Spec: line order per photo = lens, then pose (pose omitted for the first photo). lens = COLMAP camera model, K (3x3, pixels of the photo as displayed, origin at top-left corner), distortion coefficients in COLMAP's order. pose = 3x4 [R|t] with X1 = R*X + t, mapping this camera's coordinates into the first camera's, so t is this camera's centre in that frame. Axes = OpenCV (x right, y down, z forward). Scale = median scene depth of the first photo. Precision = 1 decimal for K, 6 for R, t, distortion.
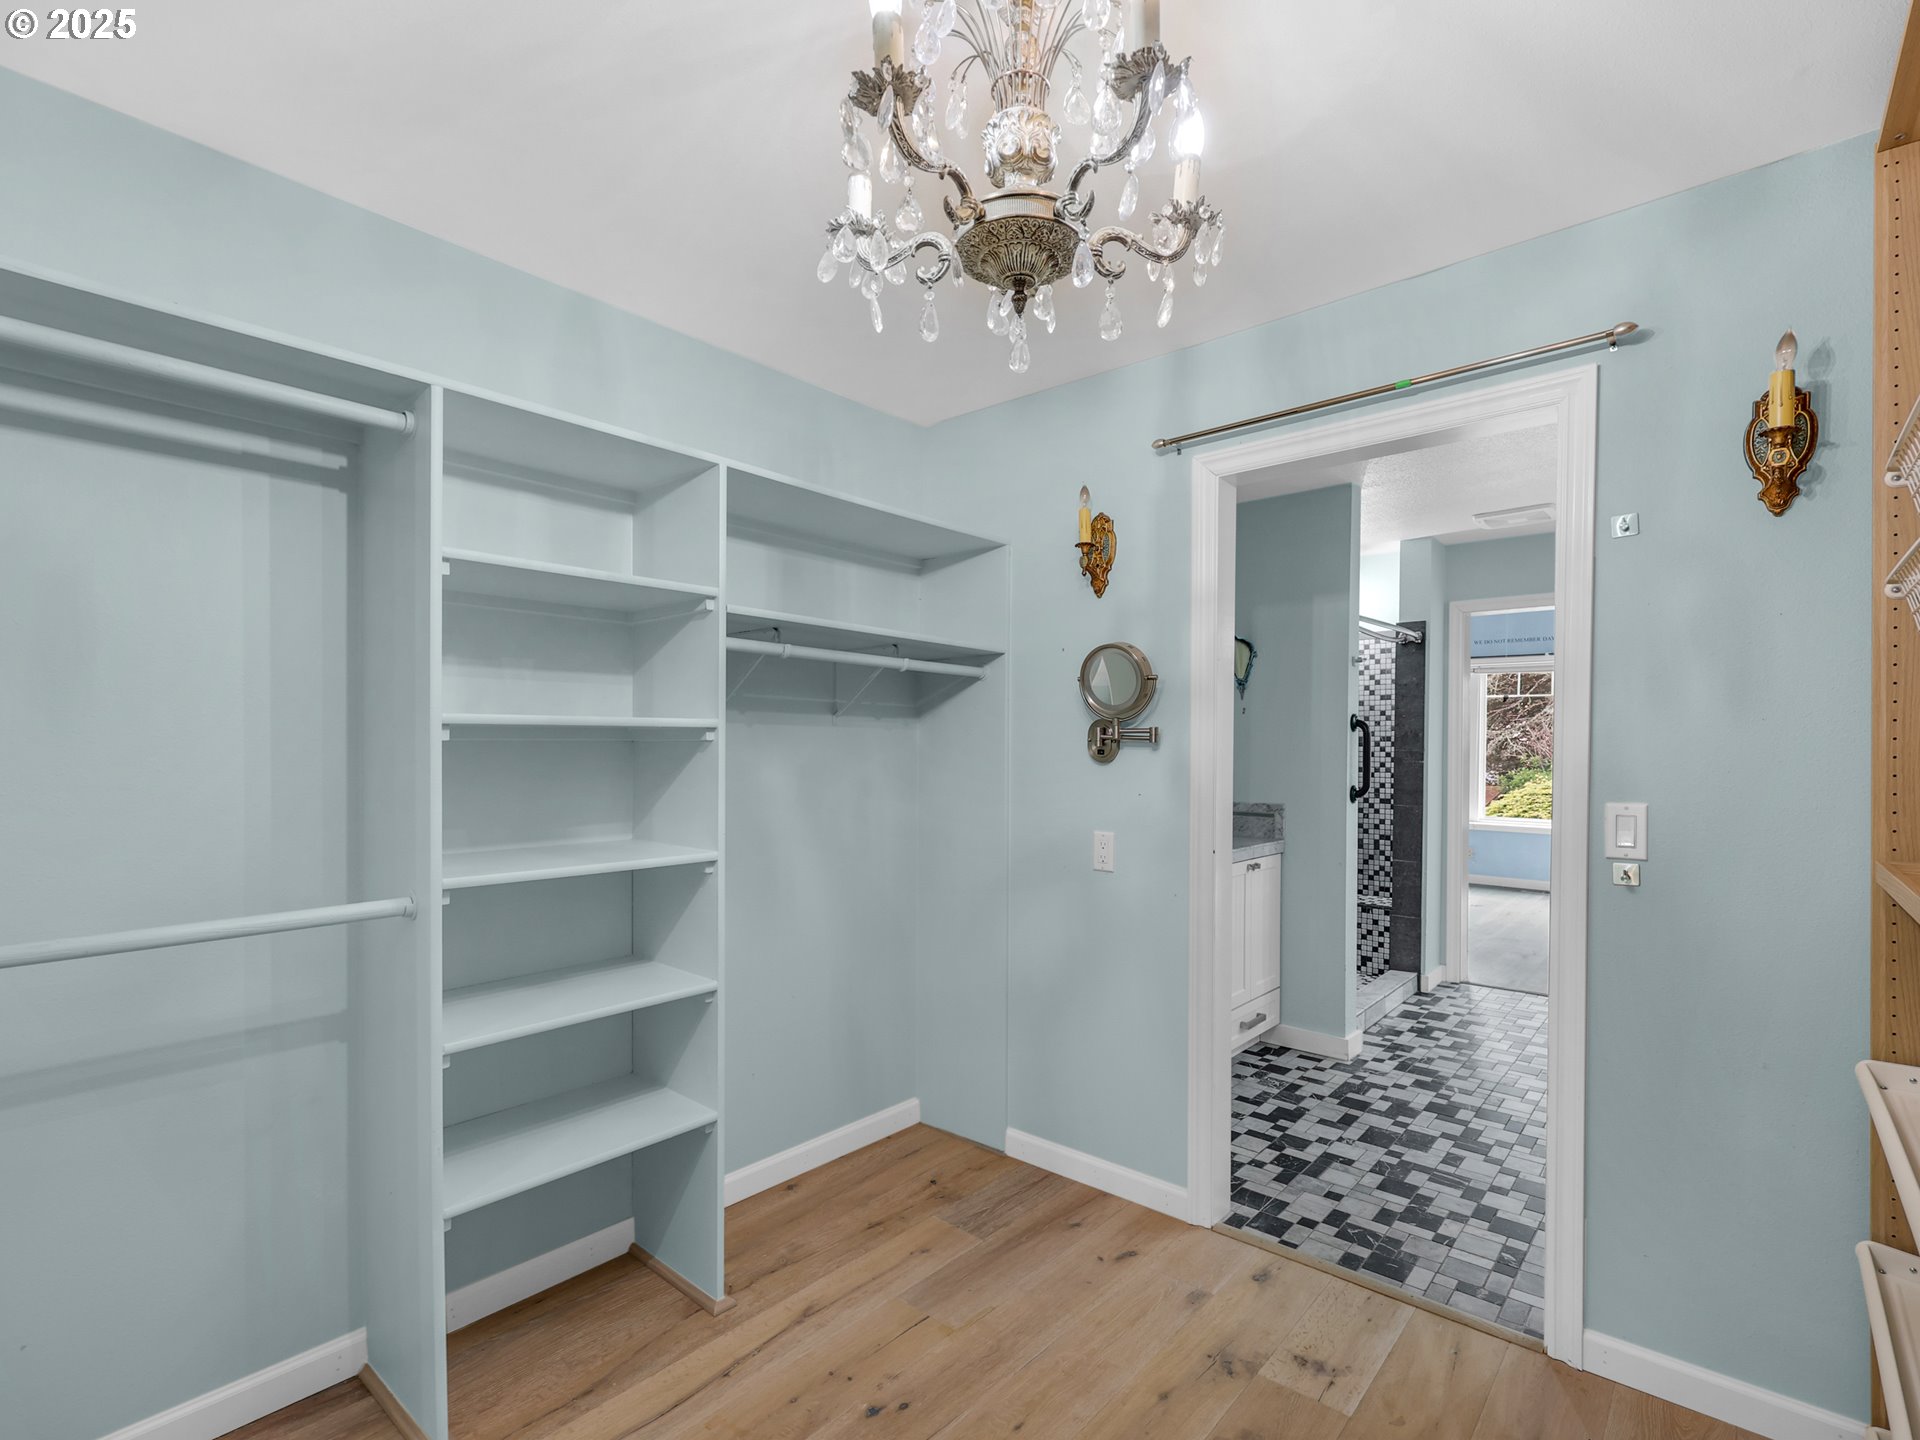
lens RADIAL K [[891.1, 0, 967.6], [0, 891.1, 740.0], [0, 0, 1]] dist [-0.005522, -0.000180]
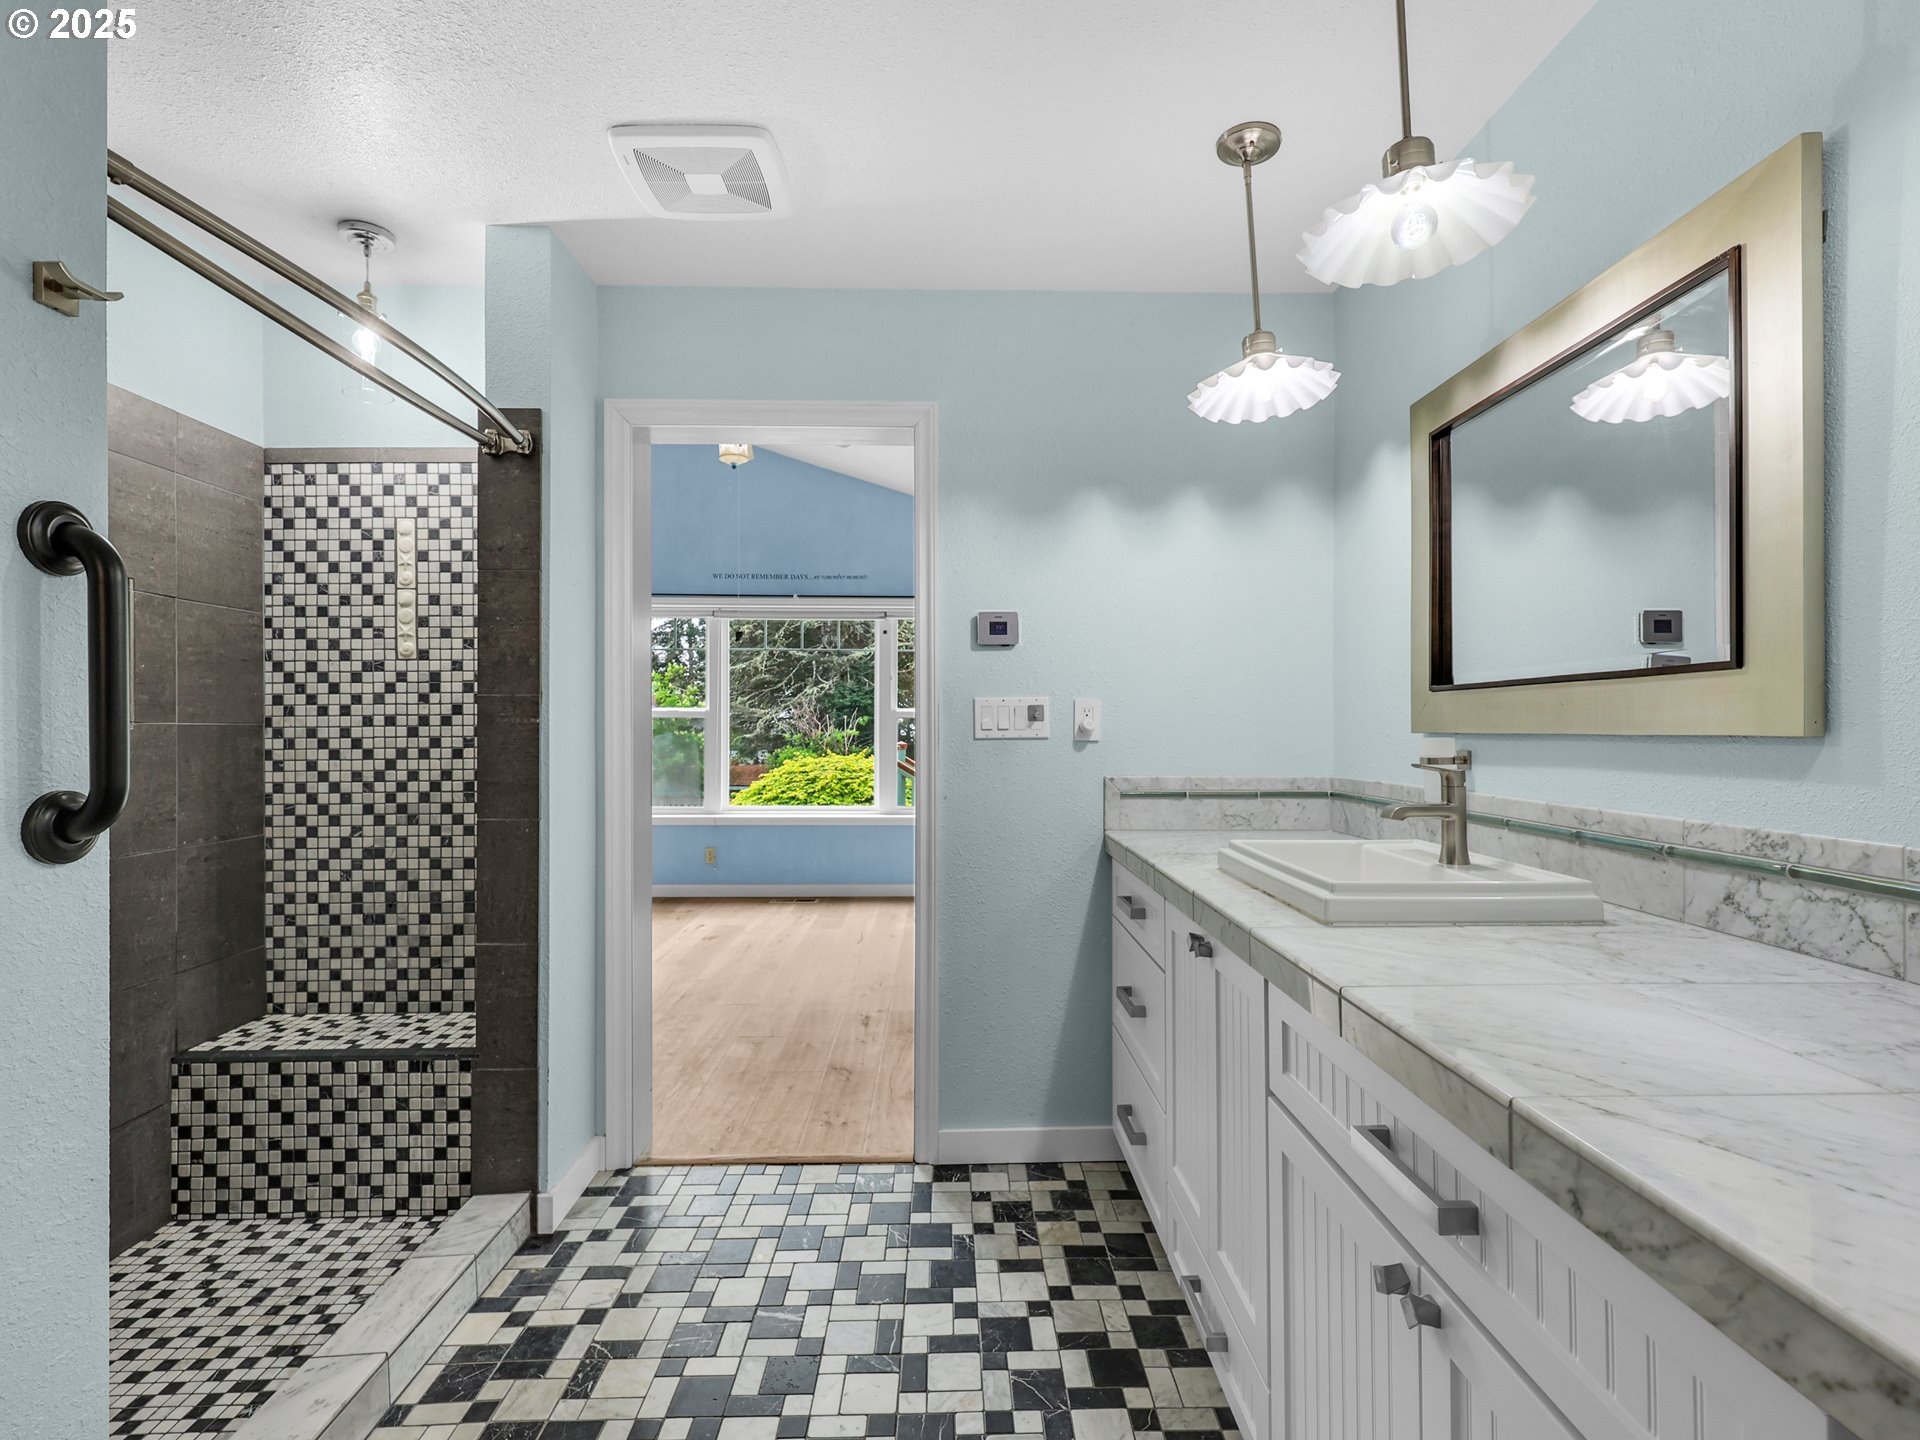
lens RADIAL K [[891.1, 0, 963.4], [0, 891.1, 723.4], [0, 0, 1]] dist [-0.005522, -0.000180]
pose [[0.733817, -0.006884, 0.679313, 0.354664], [0.008304, 0.999965, 0.001163, 0.026683], [-0.679297, 0.004788, 0.733848, 0.510008]]
